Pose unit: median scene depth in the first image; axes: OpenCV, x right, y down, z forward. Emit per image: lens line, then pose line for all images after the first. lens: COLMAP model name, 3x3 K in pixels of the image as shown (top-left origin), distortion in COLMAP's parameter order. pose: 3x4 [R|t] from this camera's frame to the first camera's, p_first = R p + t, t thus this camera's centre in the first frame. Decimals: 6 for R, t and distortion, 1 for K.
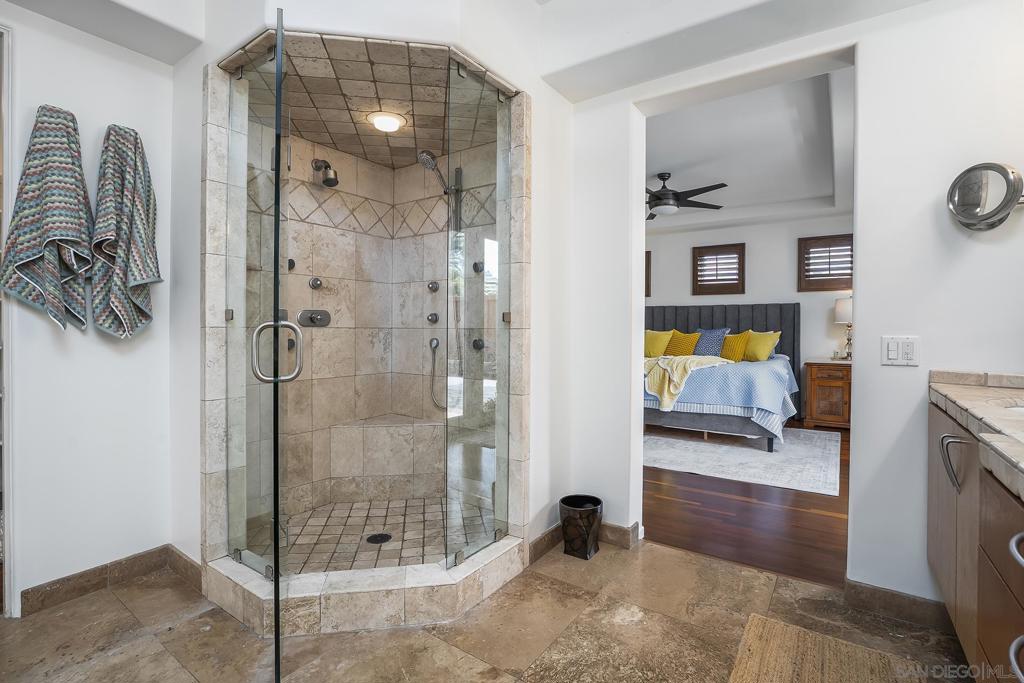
lens RADIAL K [[474.2, 0, 512.0], [0, 474.2, 341.5], [0, 0, 1]] dist [-0.035180, 0.000022]
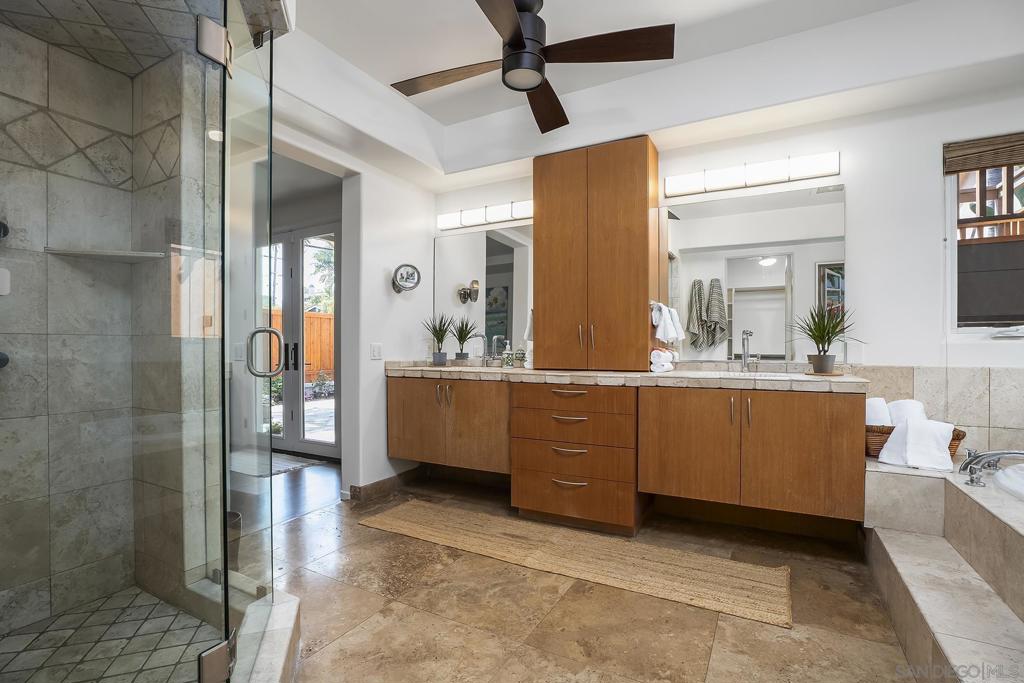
lens RADIAL K [[474.2, 0, 512.0], [0, 474.2, 341.5], [0, 0, 1]] dist [-0.035180, 0.000022]
pose [[-0.108559, 0.003025, 0.994085, -1.215236], [0.006436, 0.999977, -0.002340, -0.011489], [-0.994069, 0.006144, -0.108576, 0.722848]]
